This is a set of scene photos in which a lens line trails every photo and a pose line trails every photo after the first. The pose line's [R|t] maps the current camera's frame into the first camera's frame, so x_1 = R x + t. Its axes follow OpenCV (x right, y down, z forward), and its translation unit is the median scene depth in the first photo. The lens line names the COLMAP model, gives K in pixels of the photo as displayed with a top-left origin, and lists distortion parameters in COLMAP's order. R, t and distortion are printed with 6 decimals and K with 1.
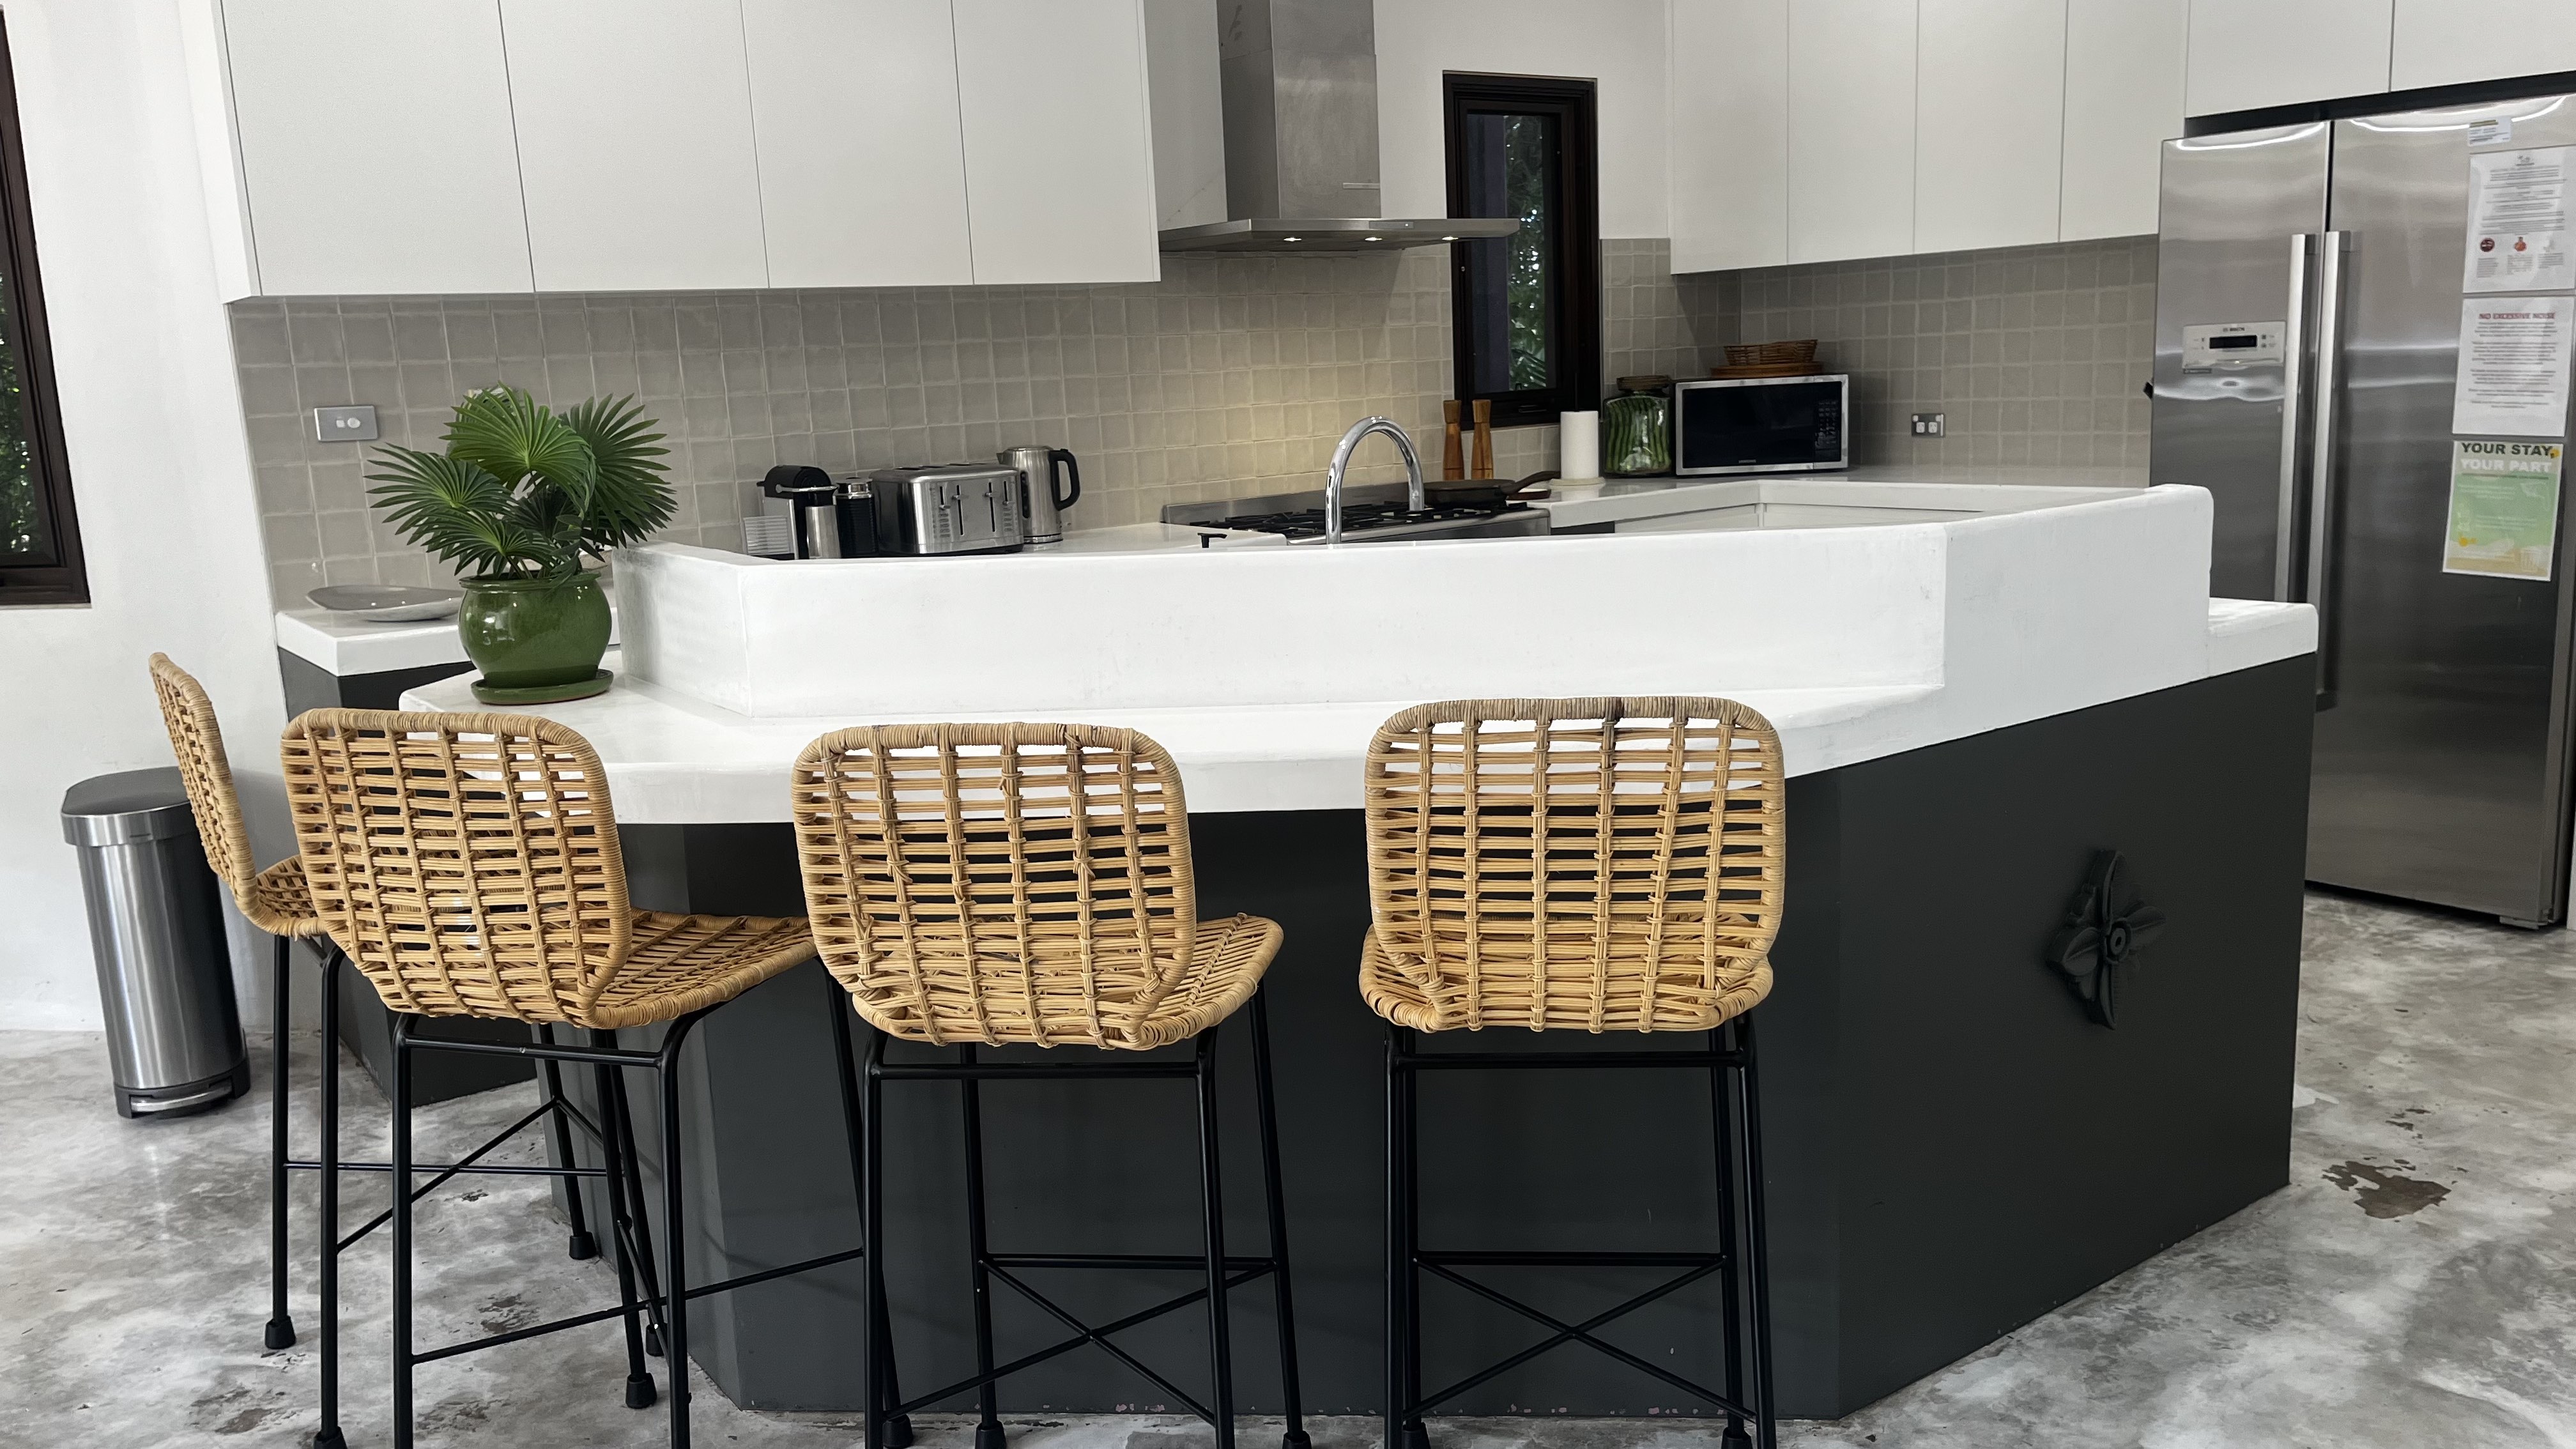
lens RADIAL K [[1984.3, 0, 1309.2], [0, 1984.3, 744.4], [0, 0, 1]] dist [0.070885, -0.091513]
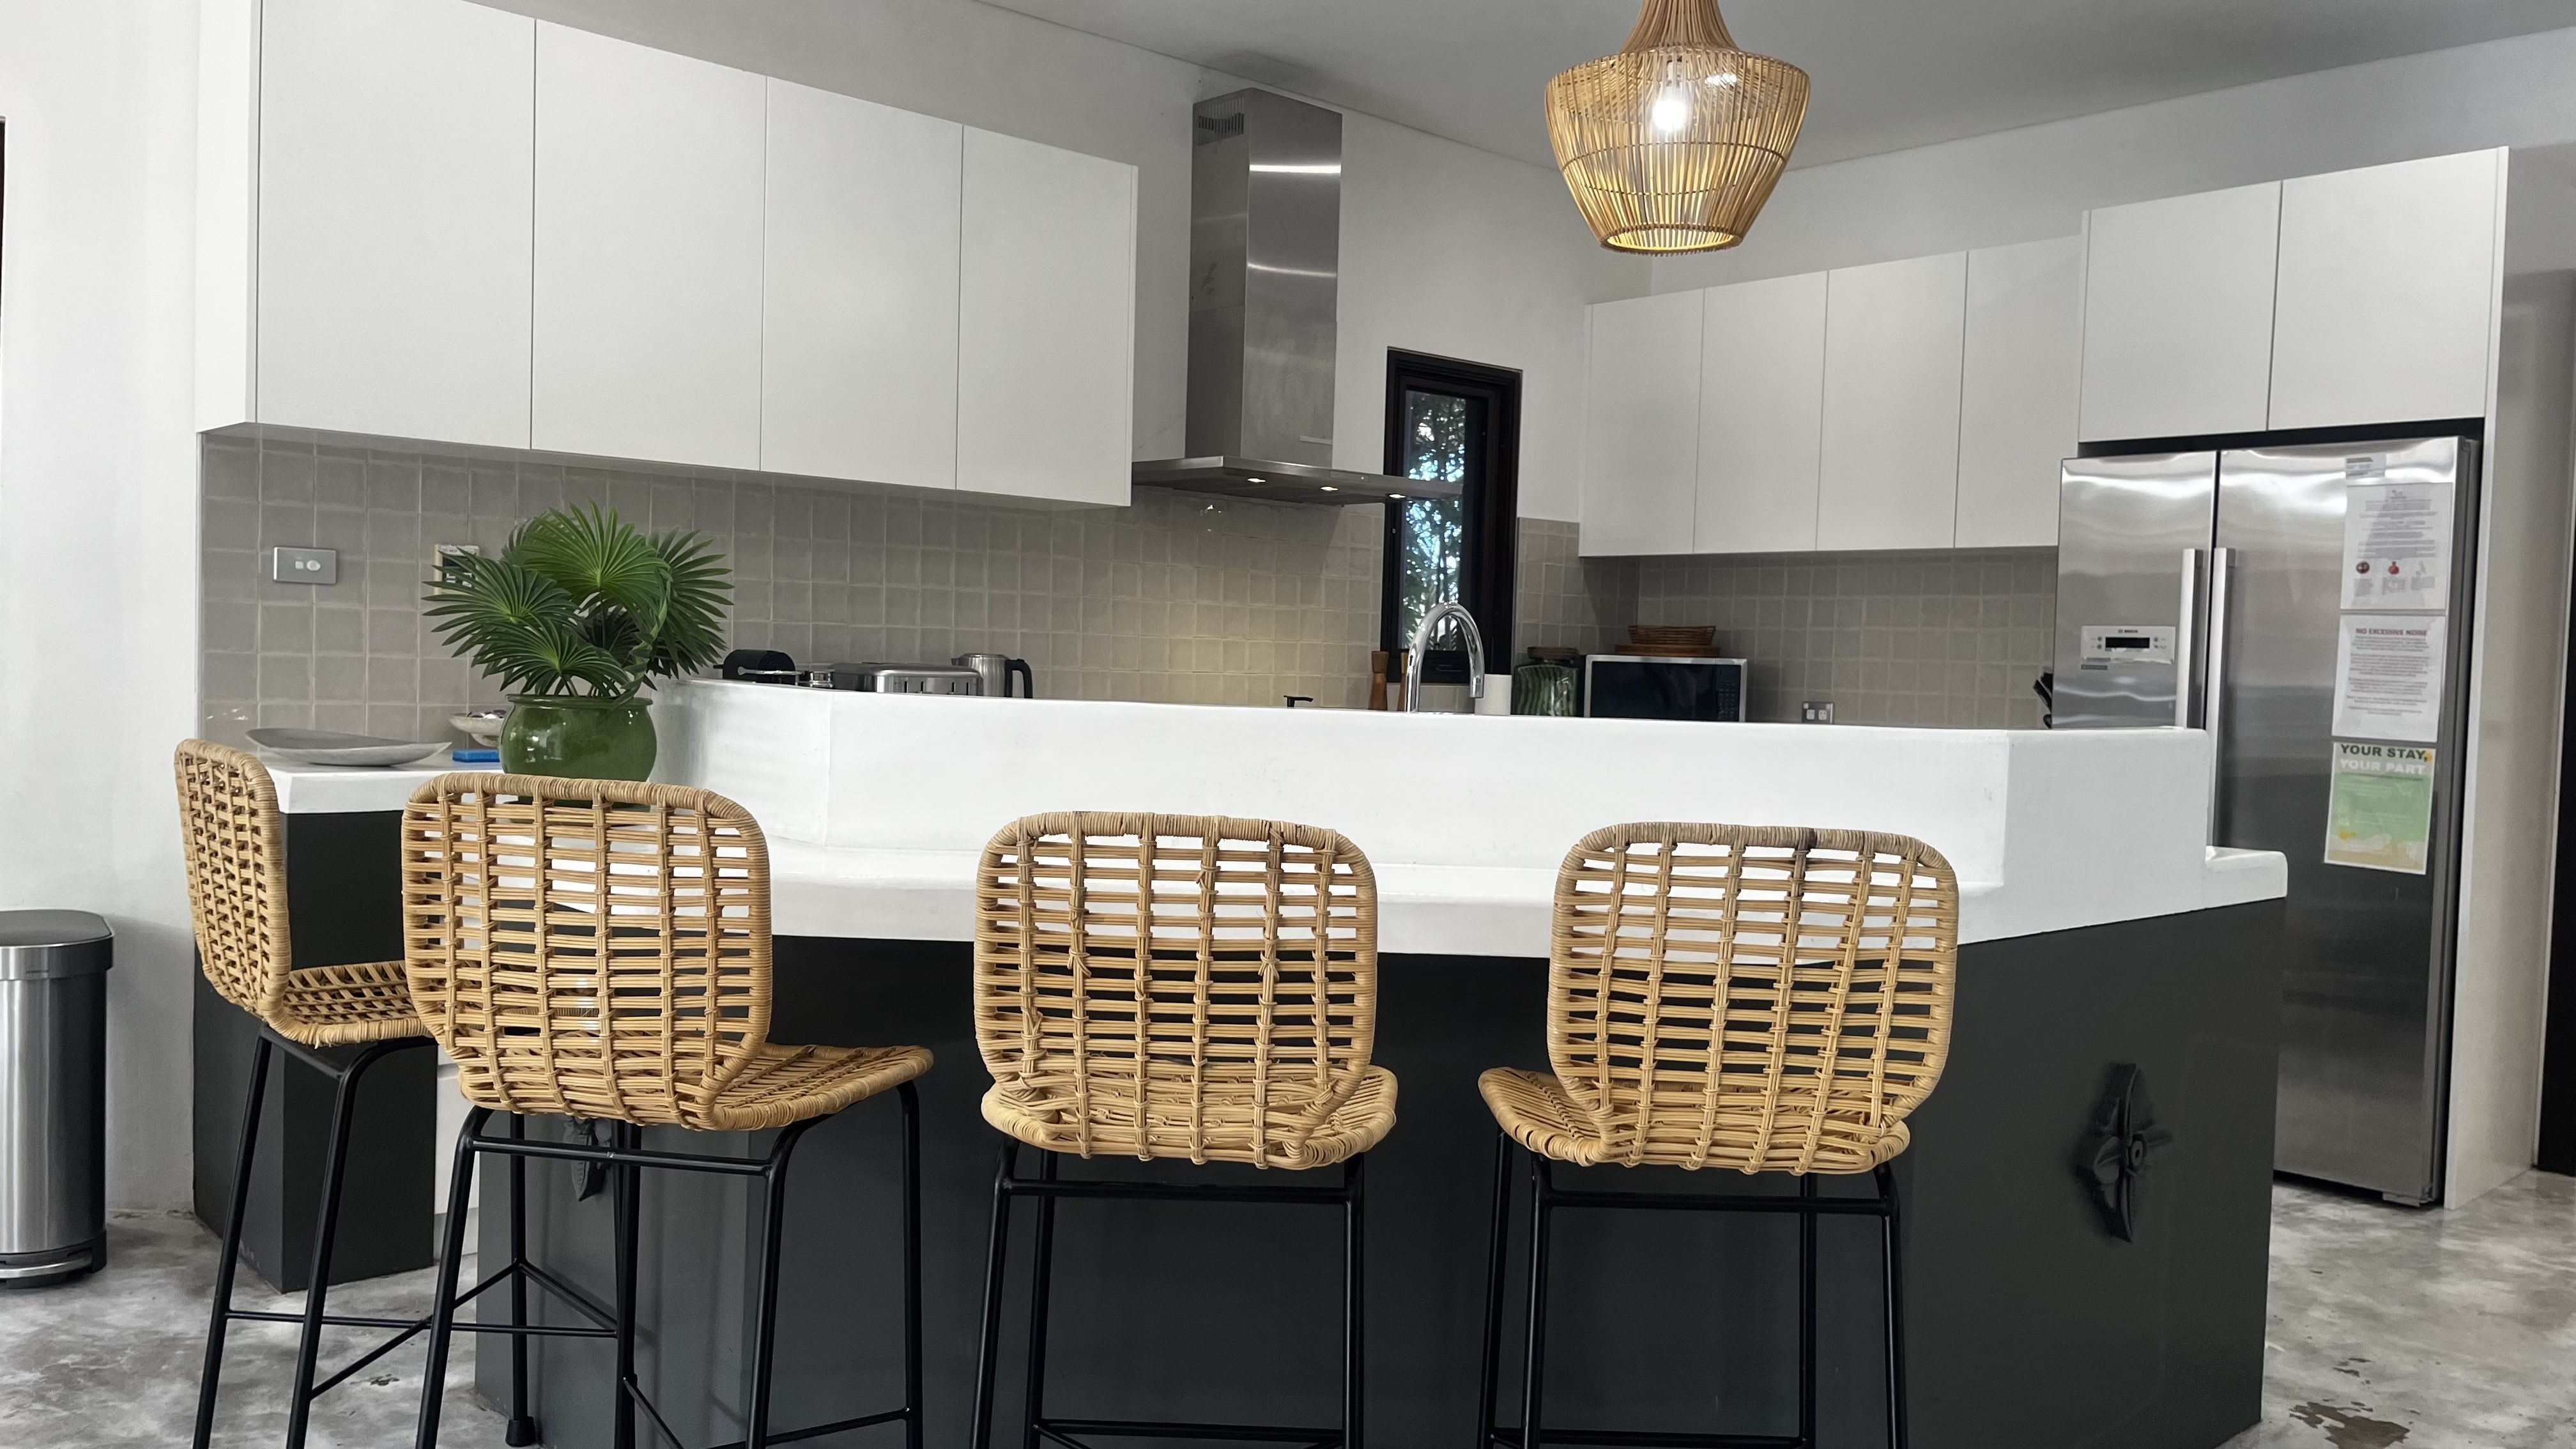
lens RADIAL K [[1984.3, 0, 1309.2], [0, 1984.3, 744.4], [0, 0, 1]] dist [0.070885, -0.091513]
pose [[0.990545, 0.072819, 0.116265, -0.153157], [-0.053837, 0.985845, -0.158782, 0.075641], [-0.126182, 0.151021, 0.980444, 0.005136]]
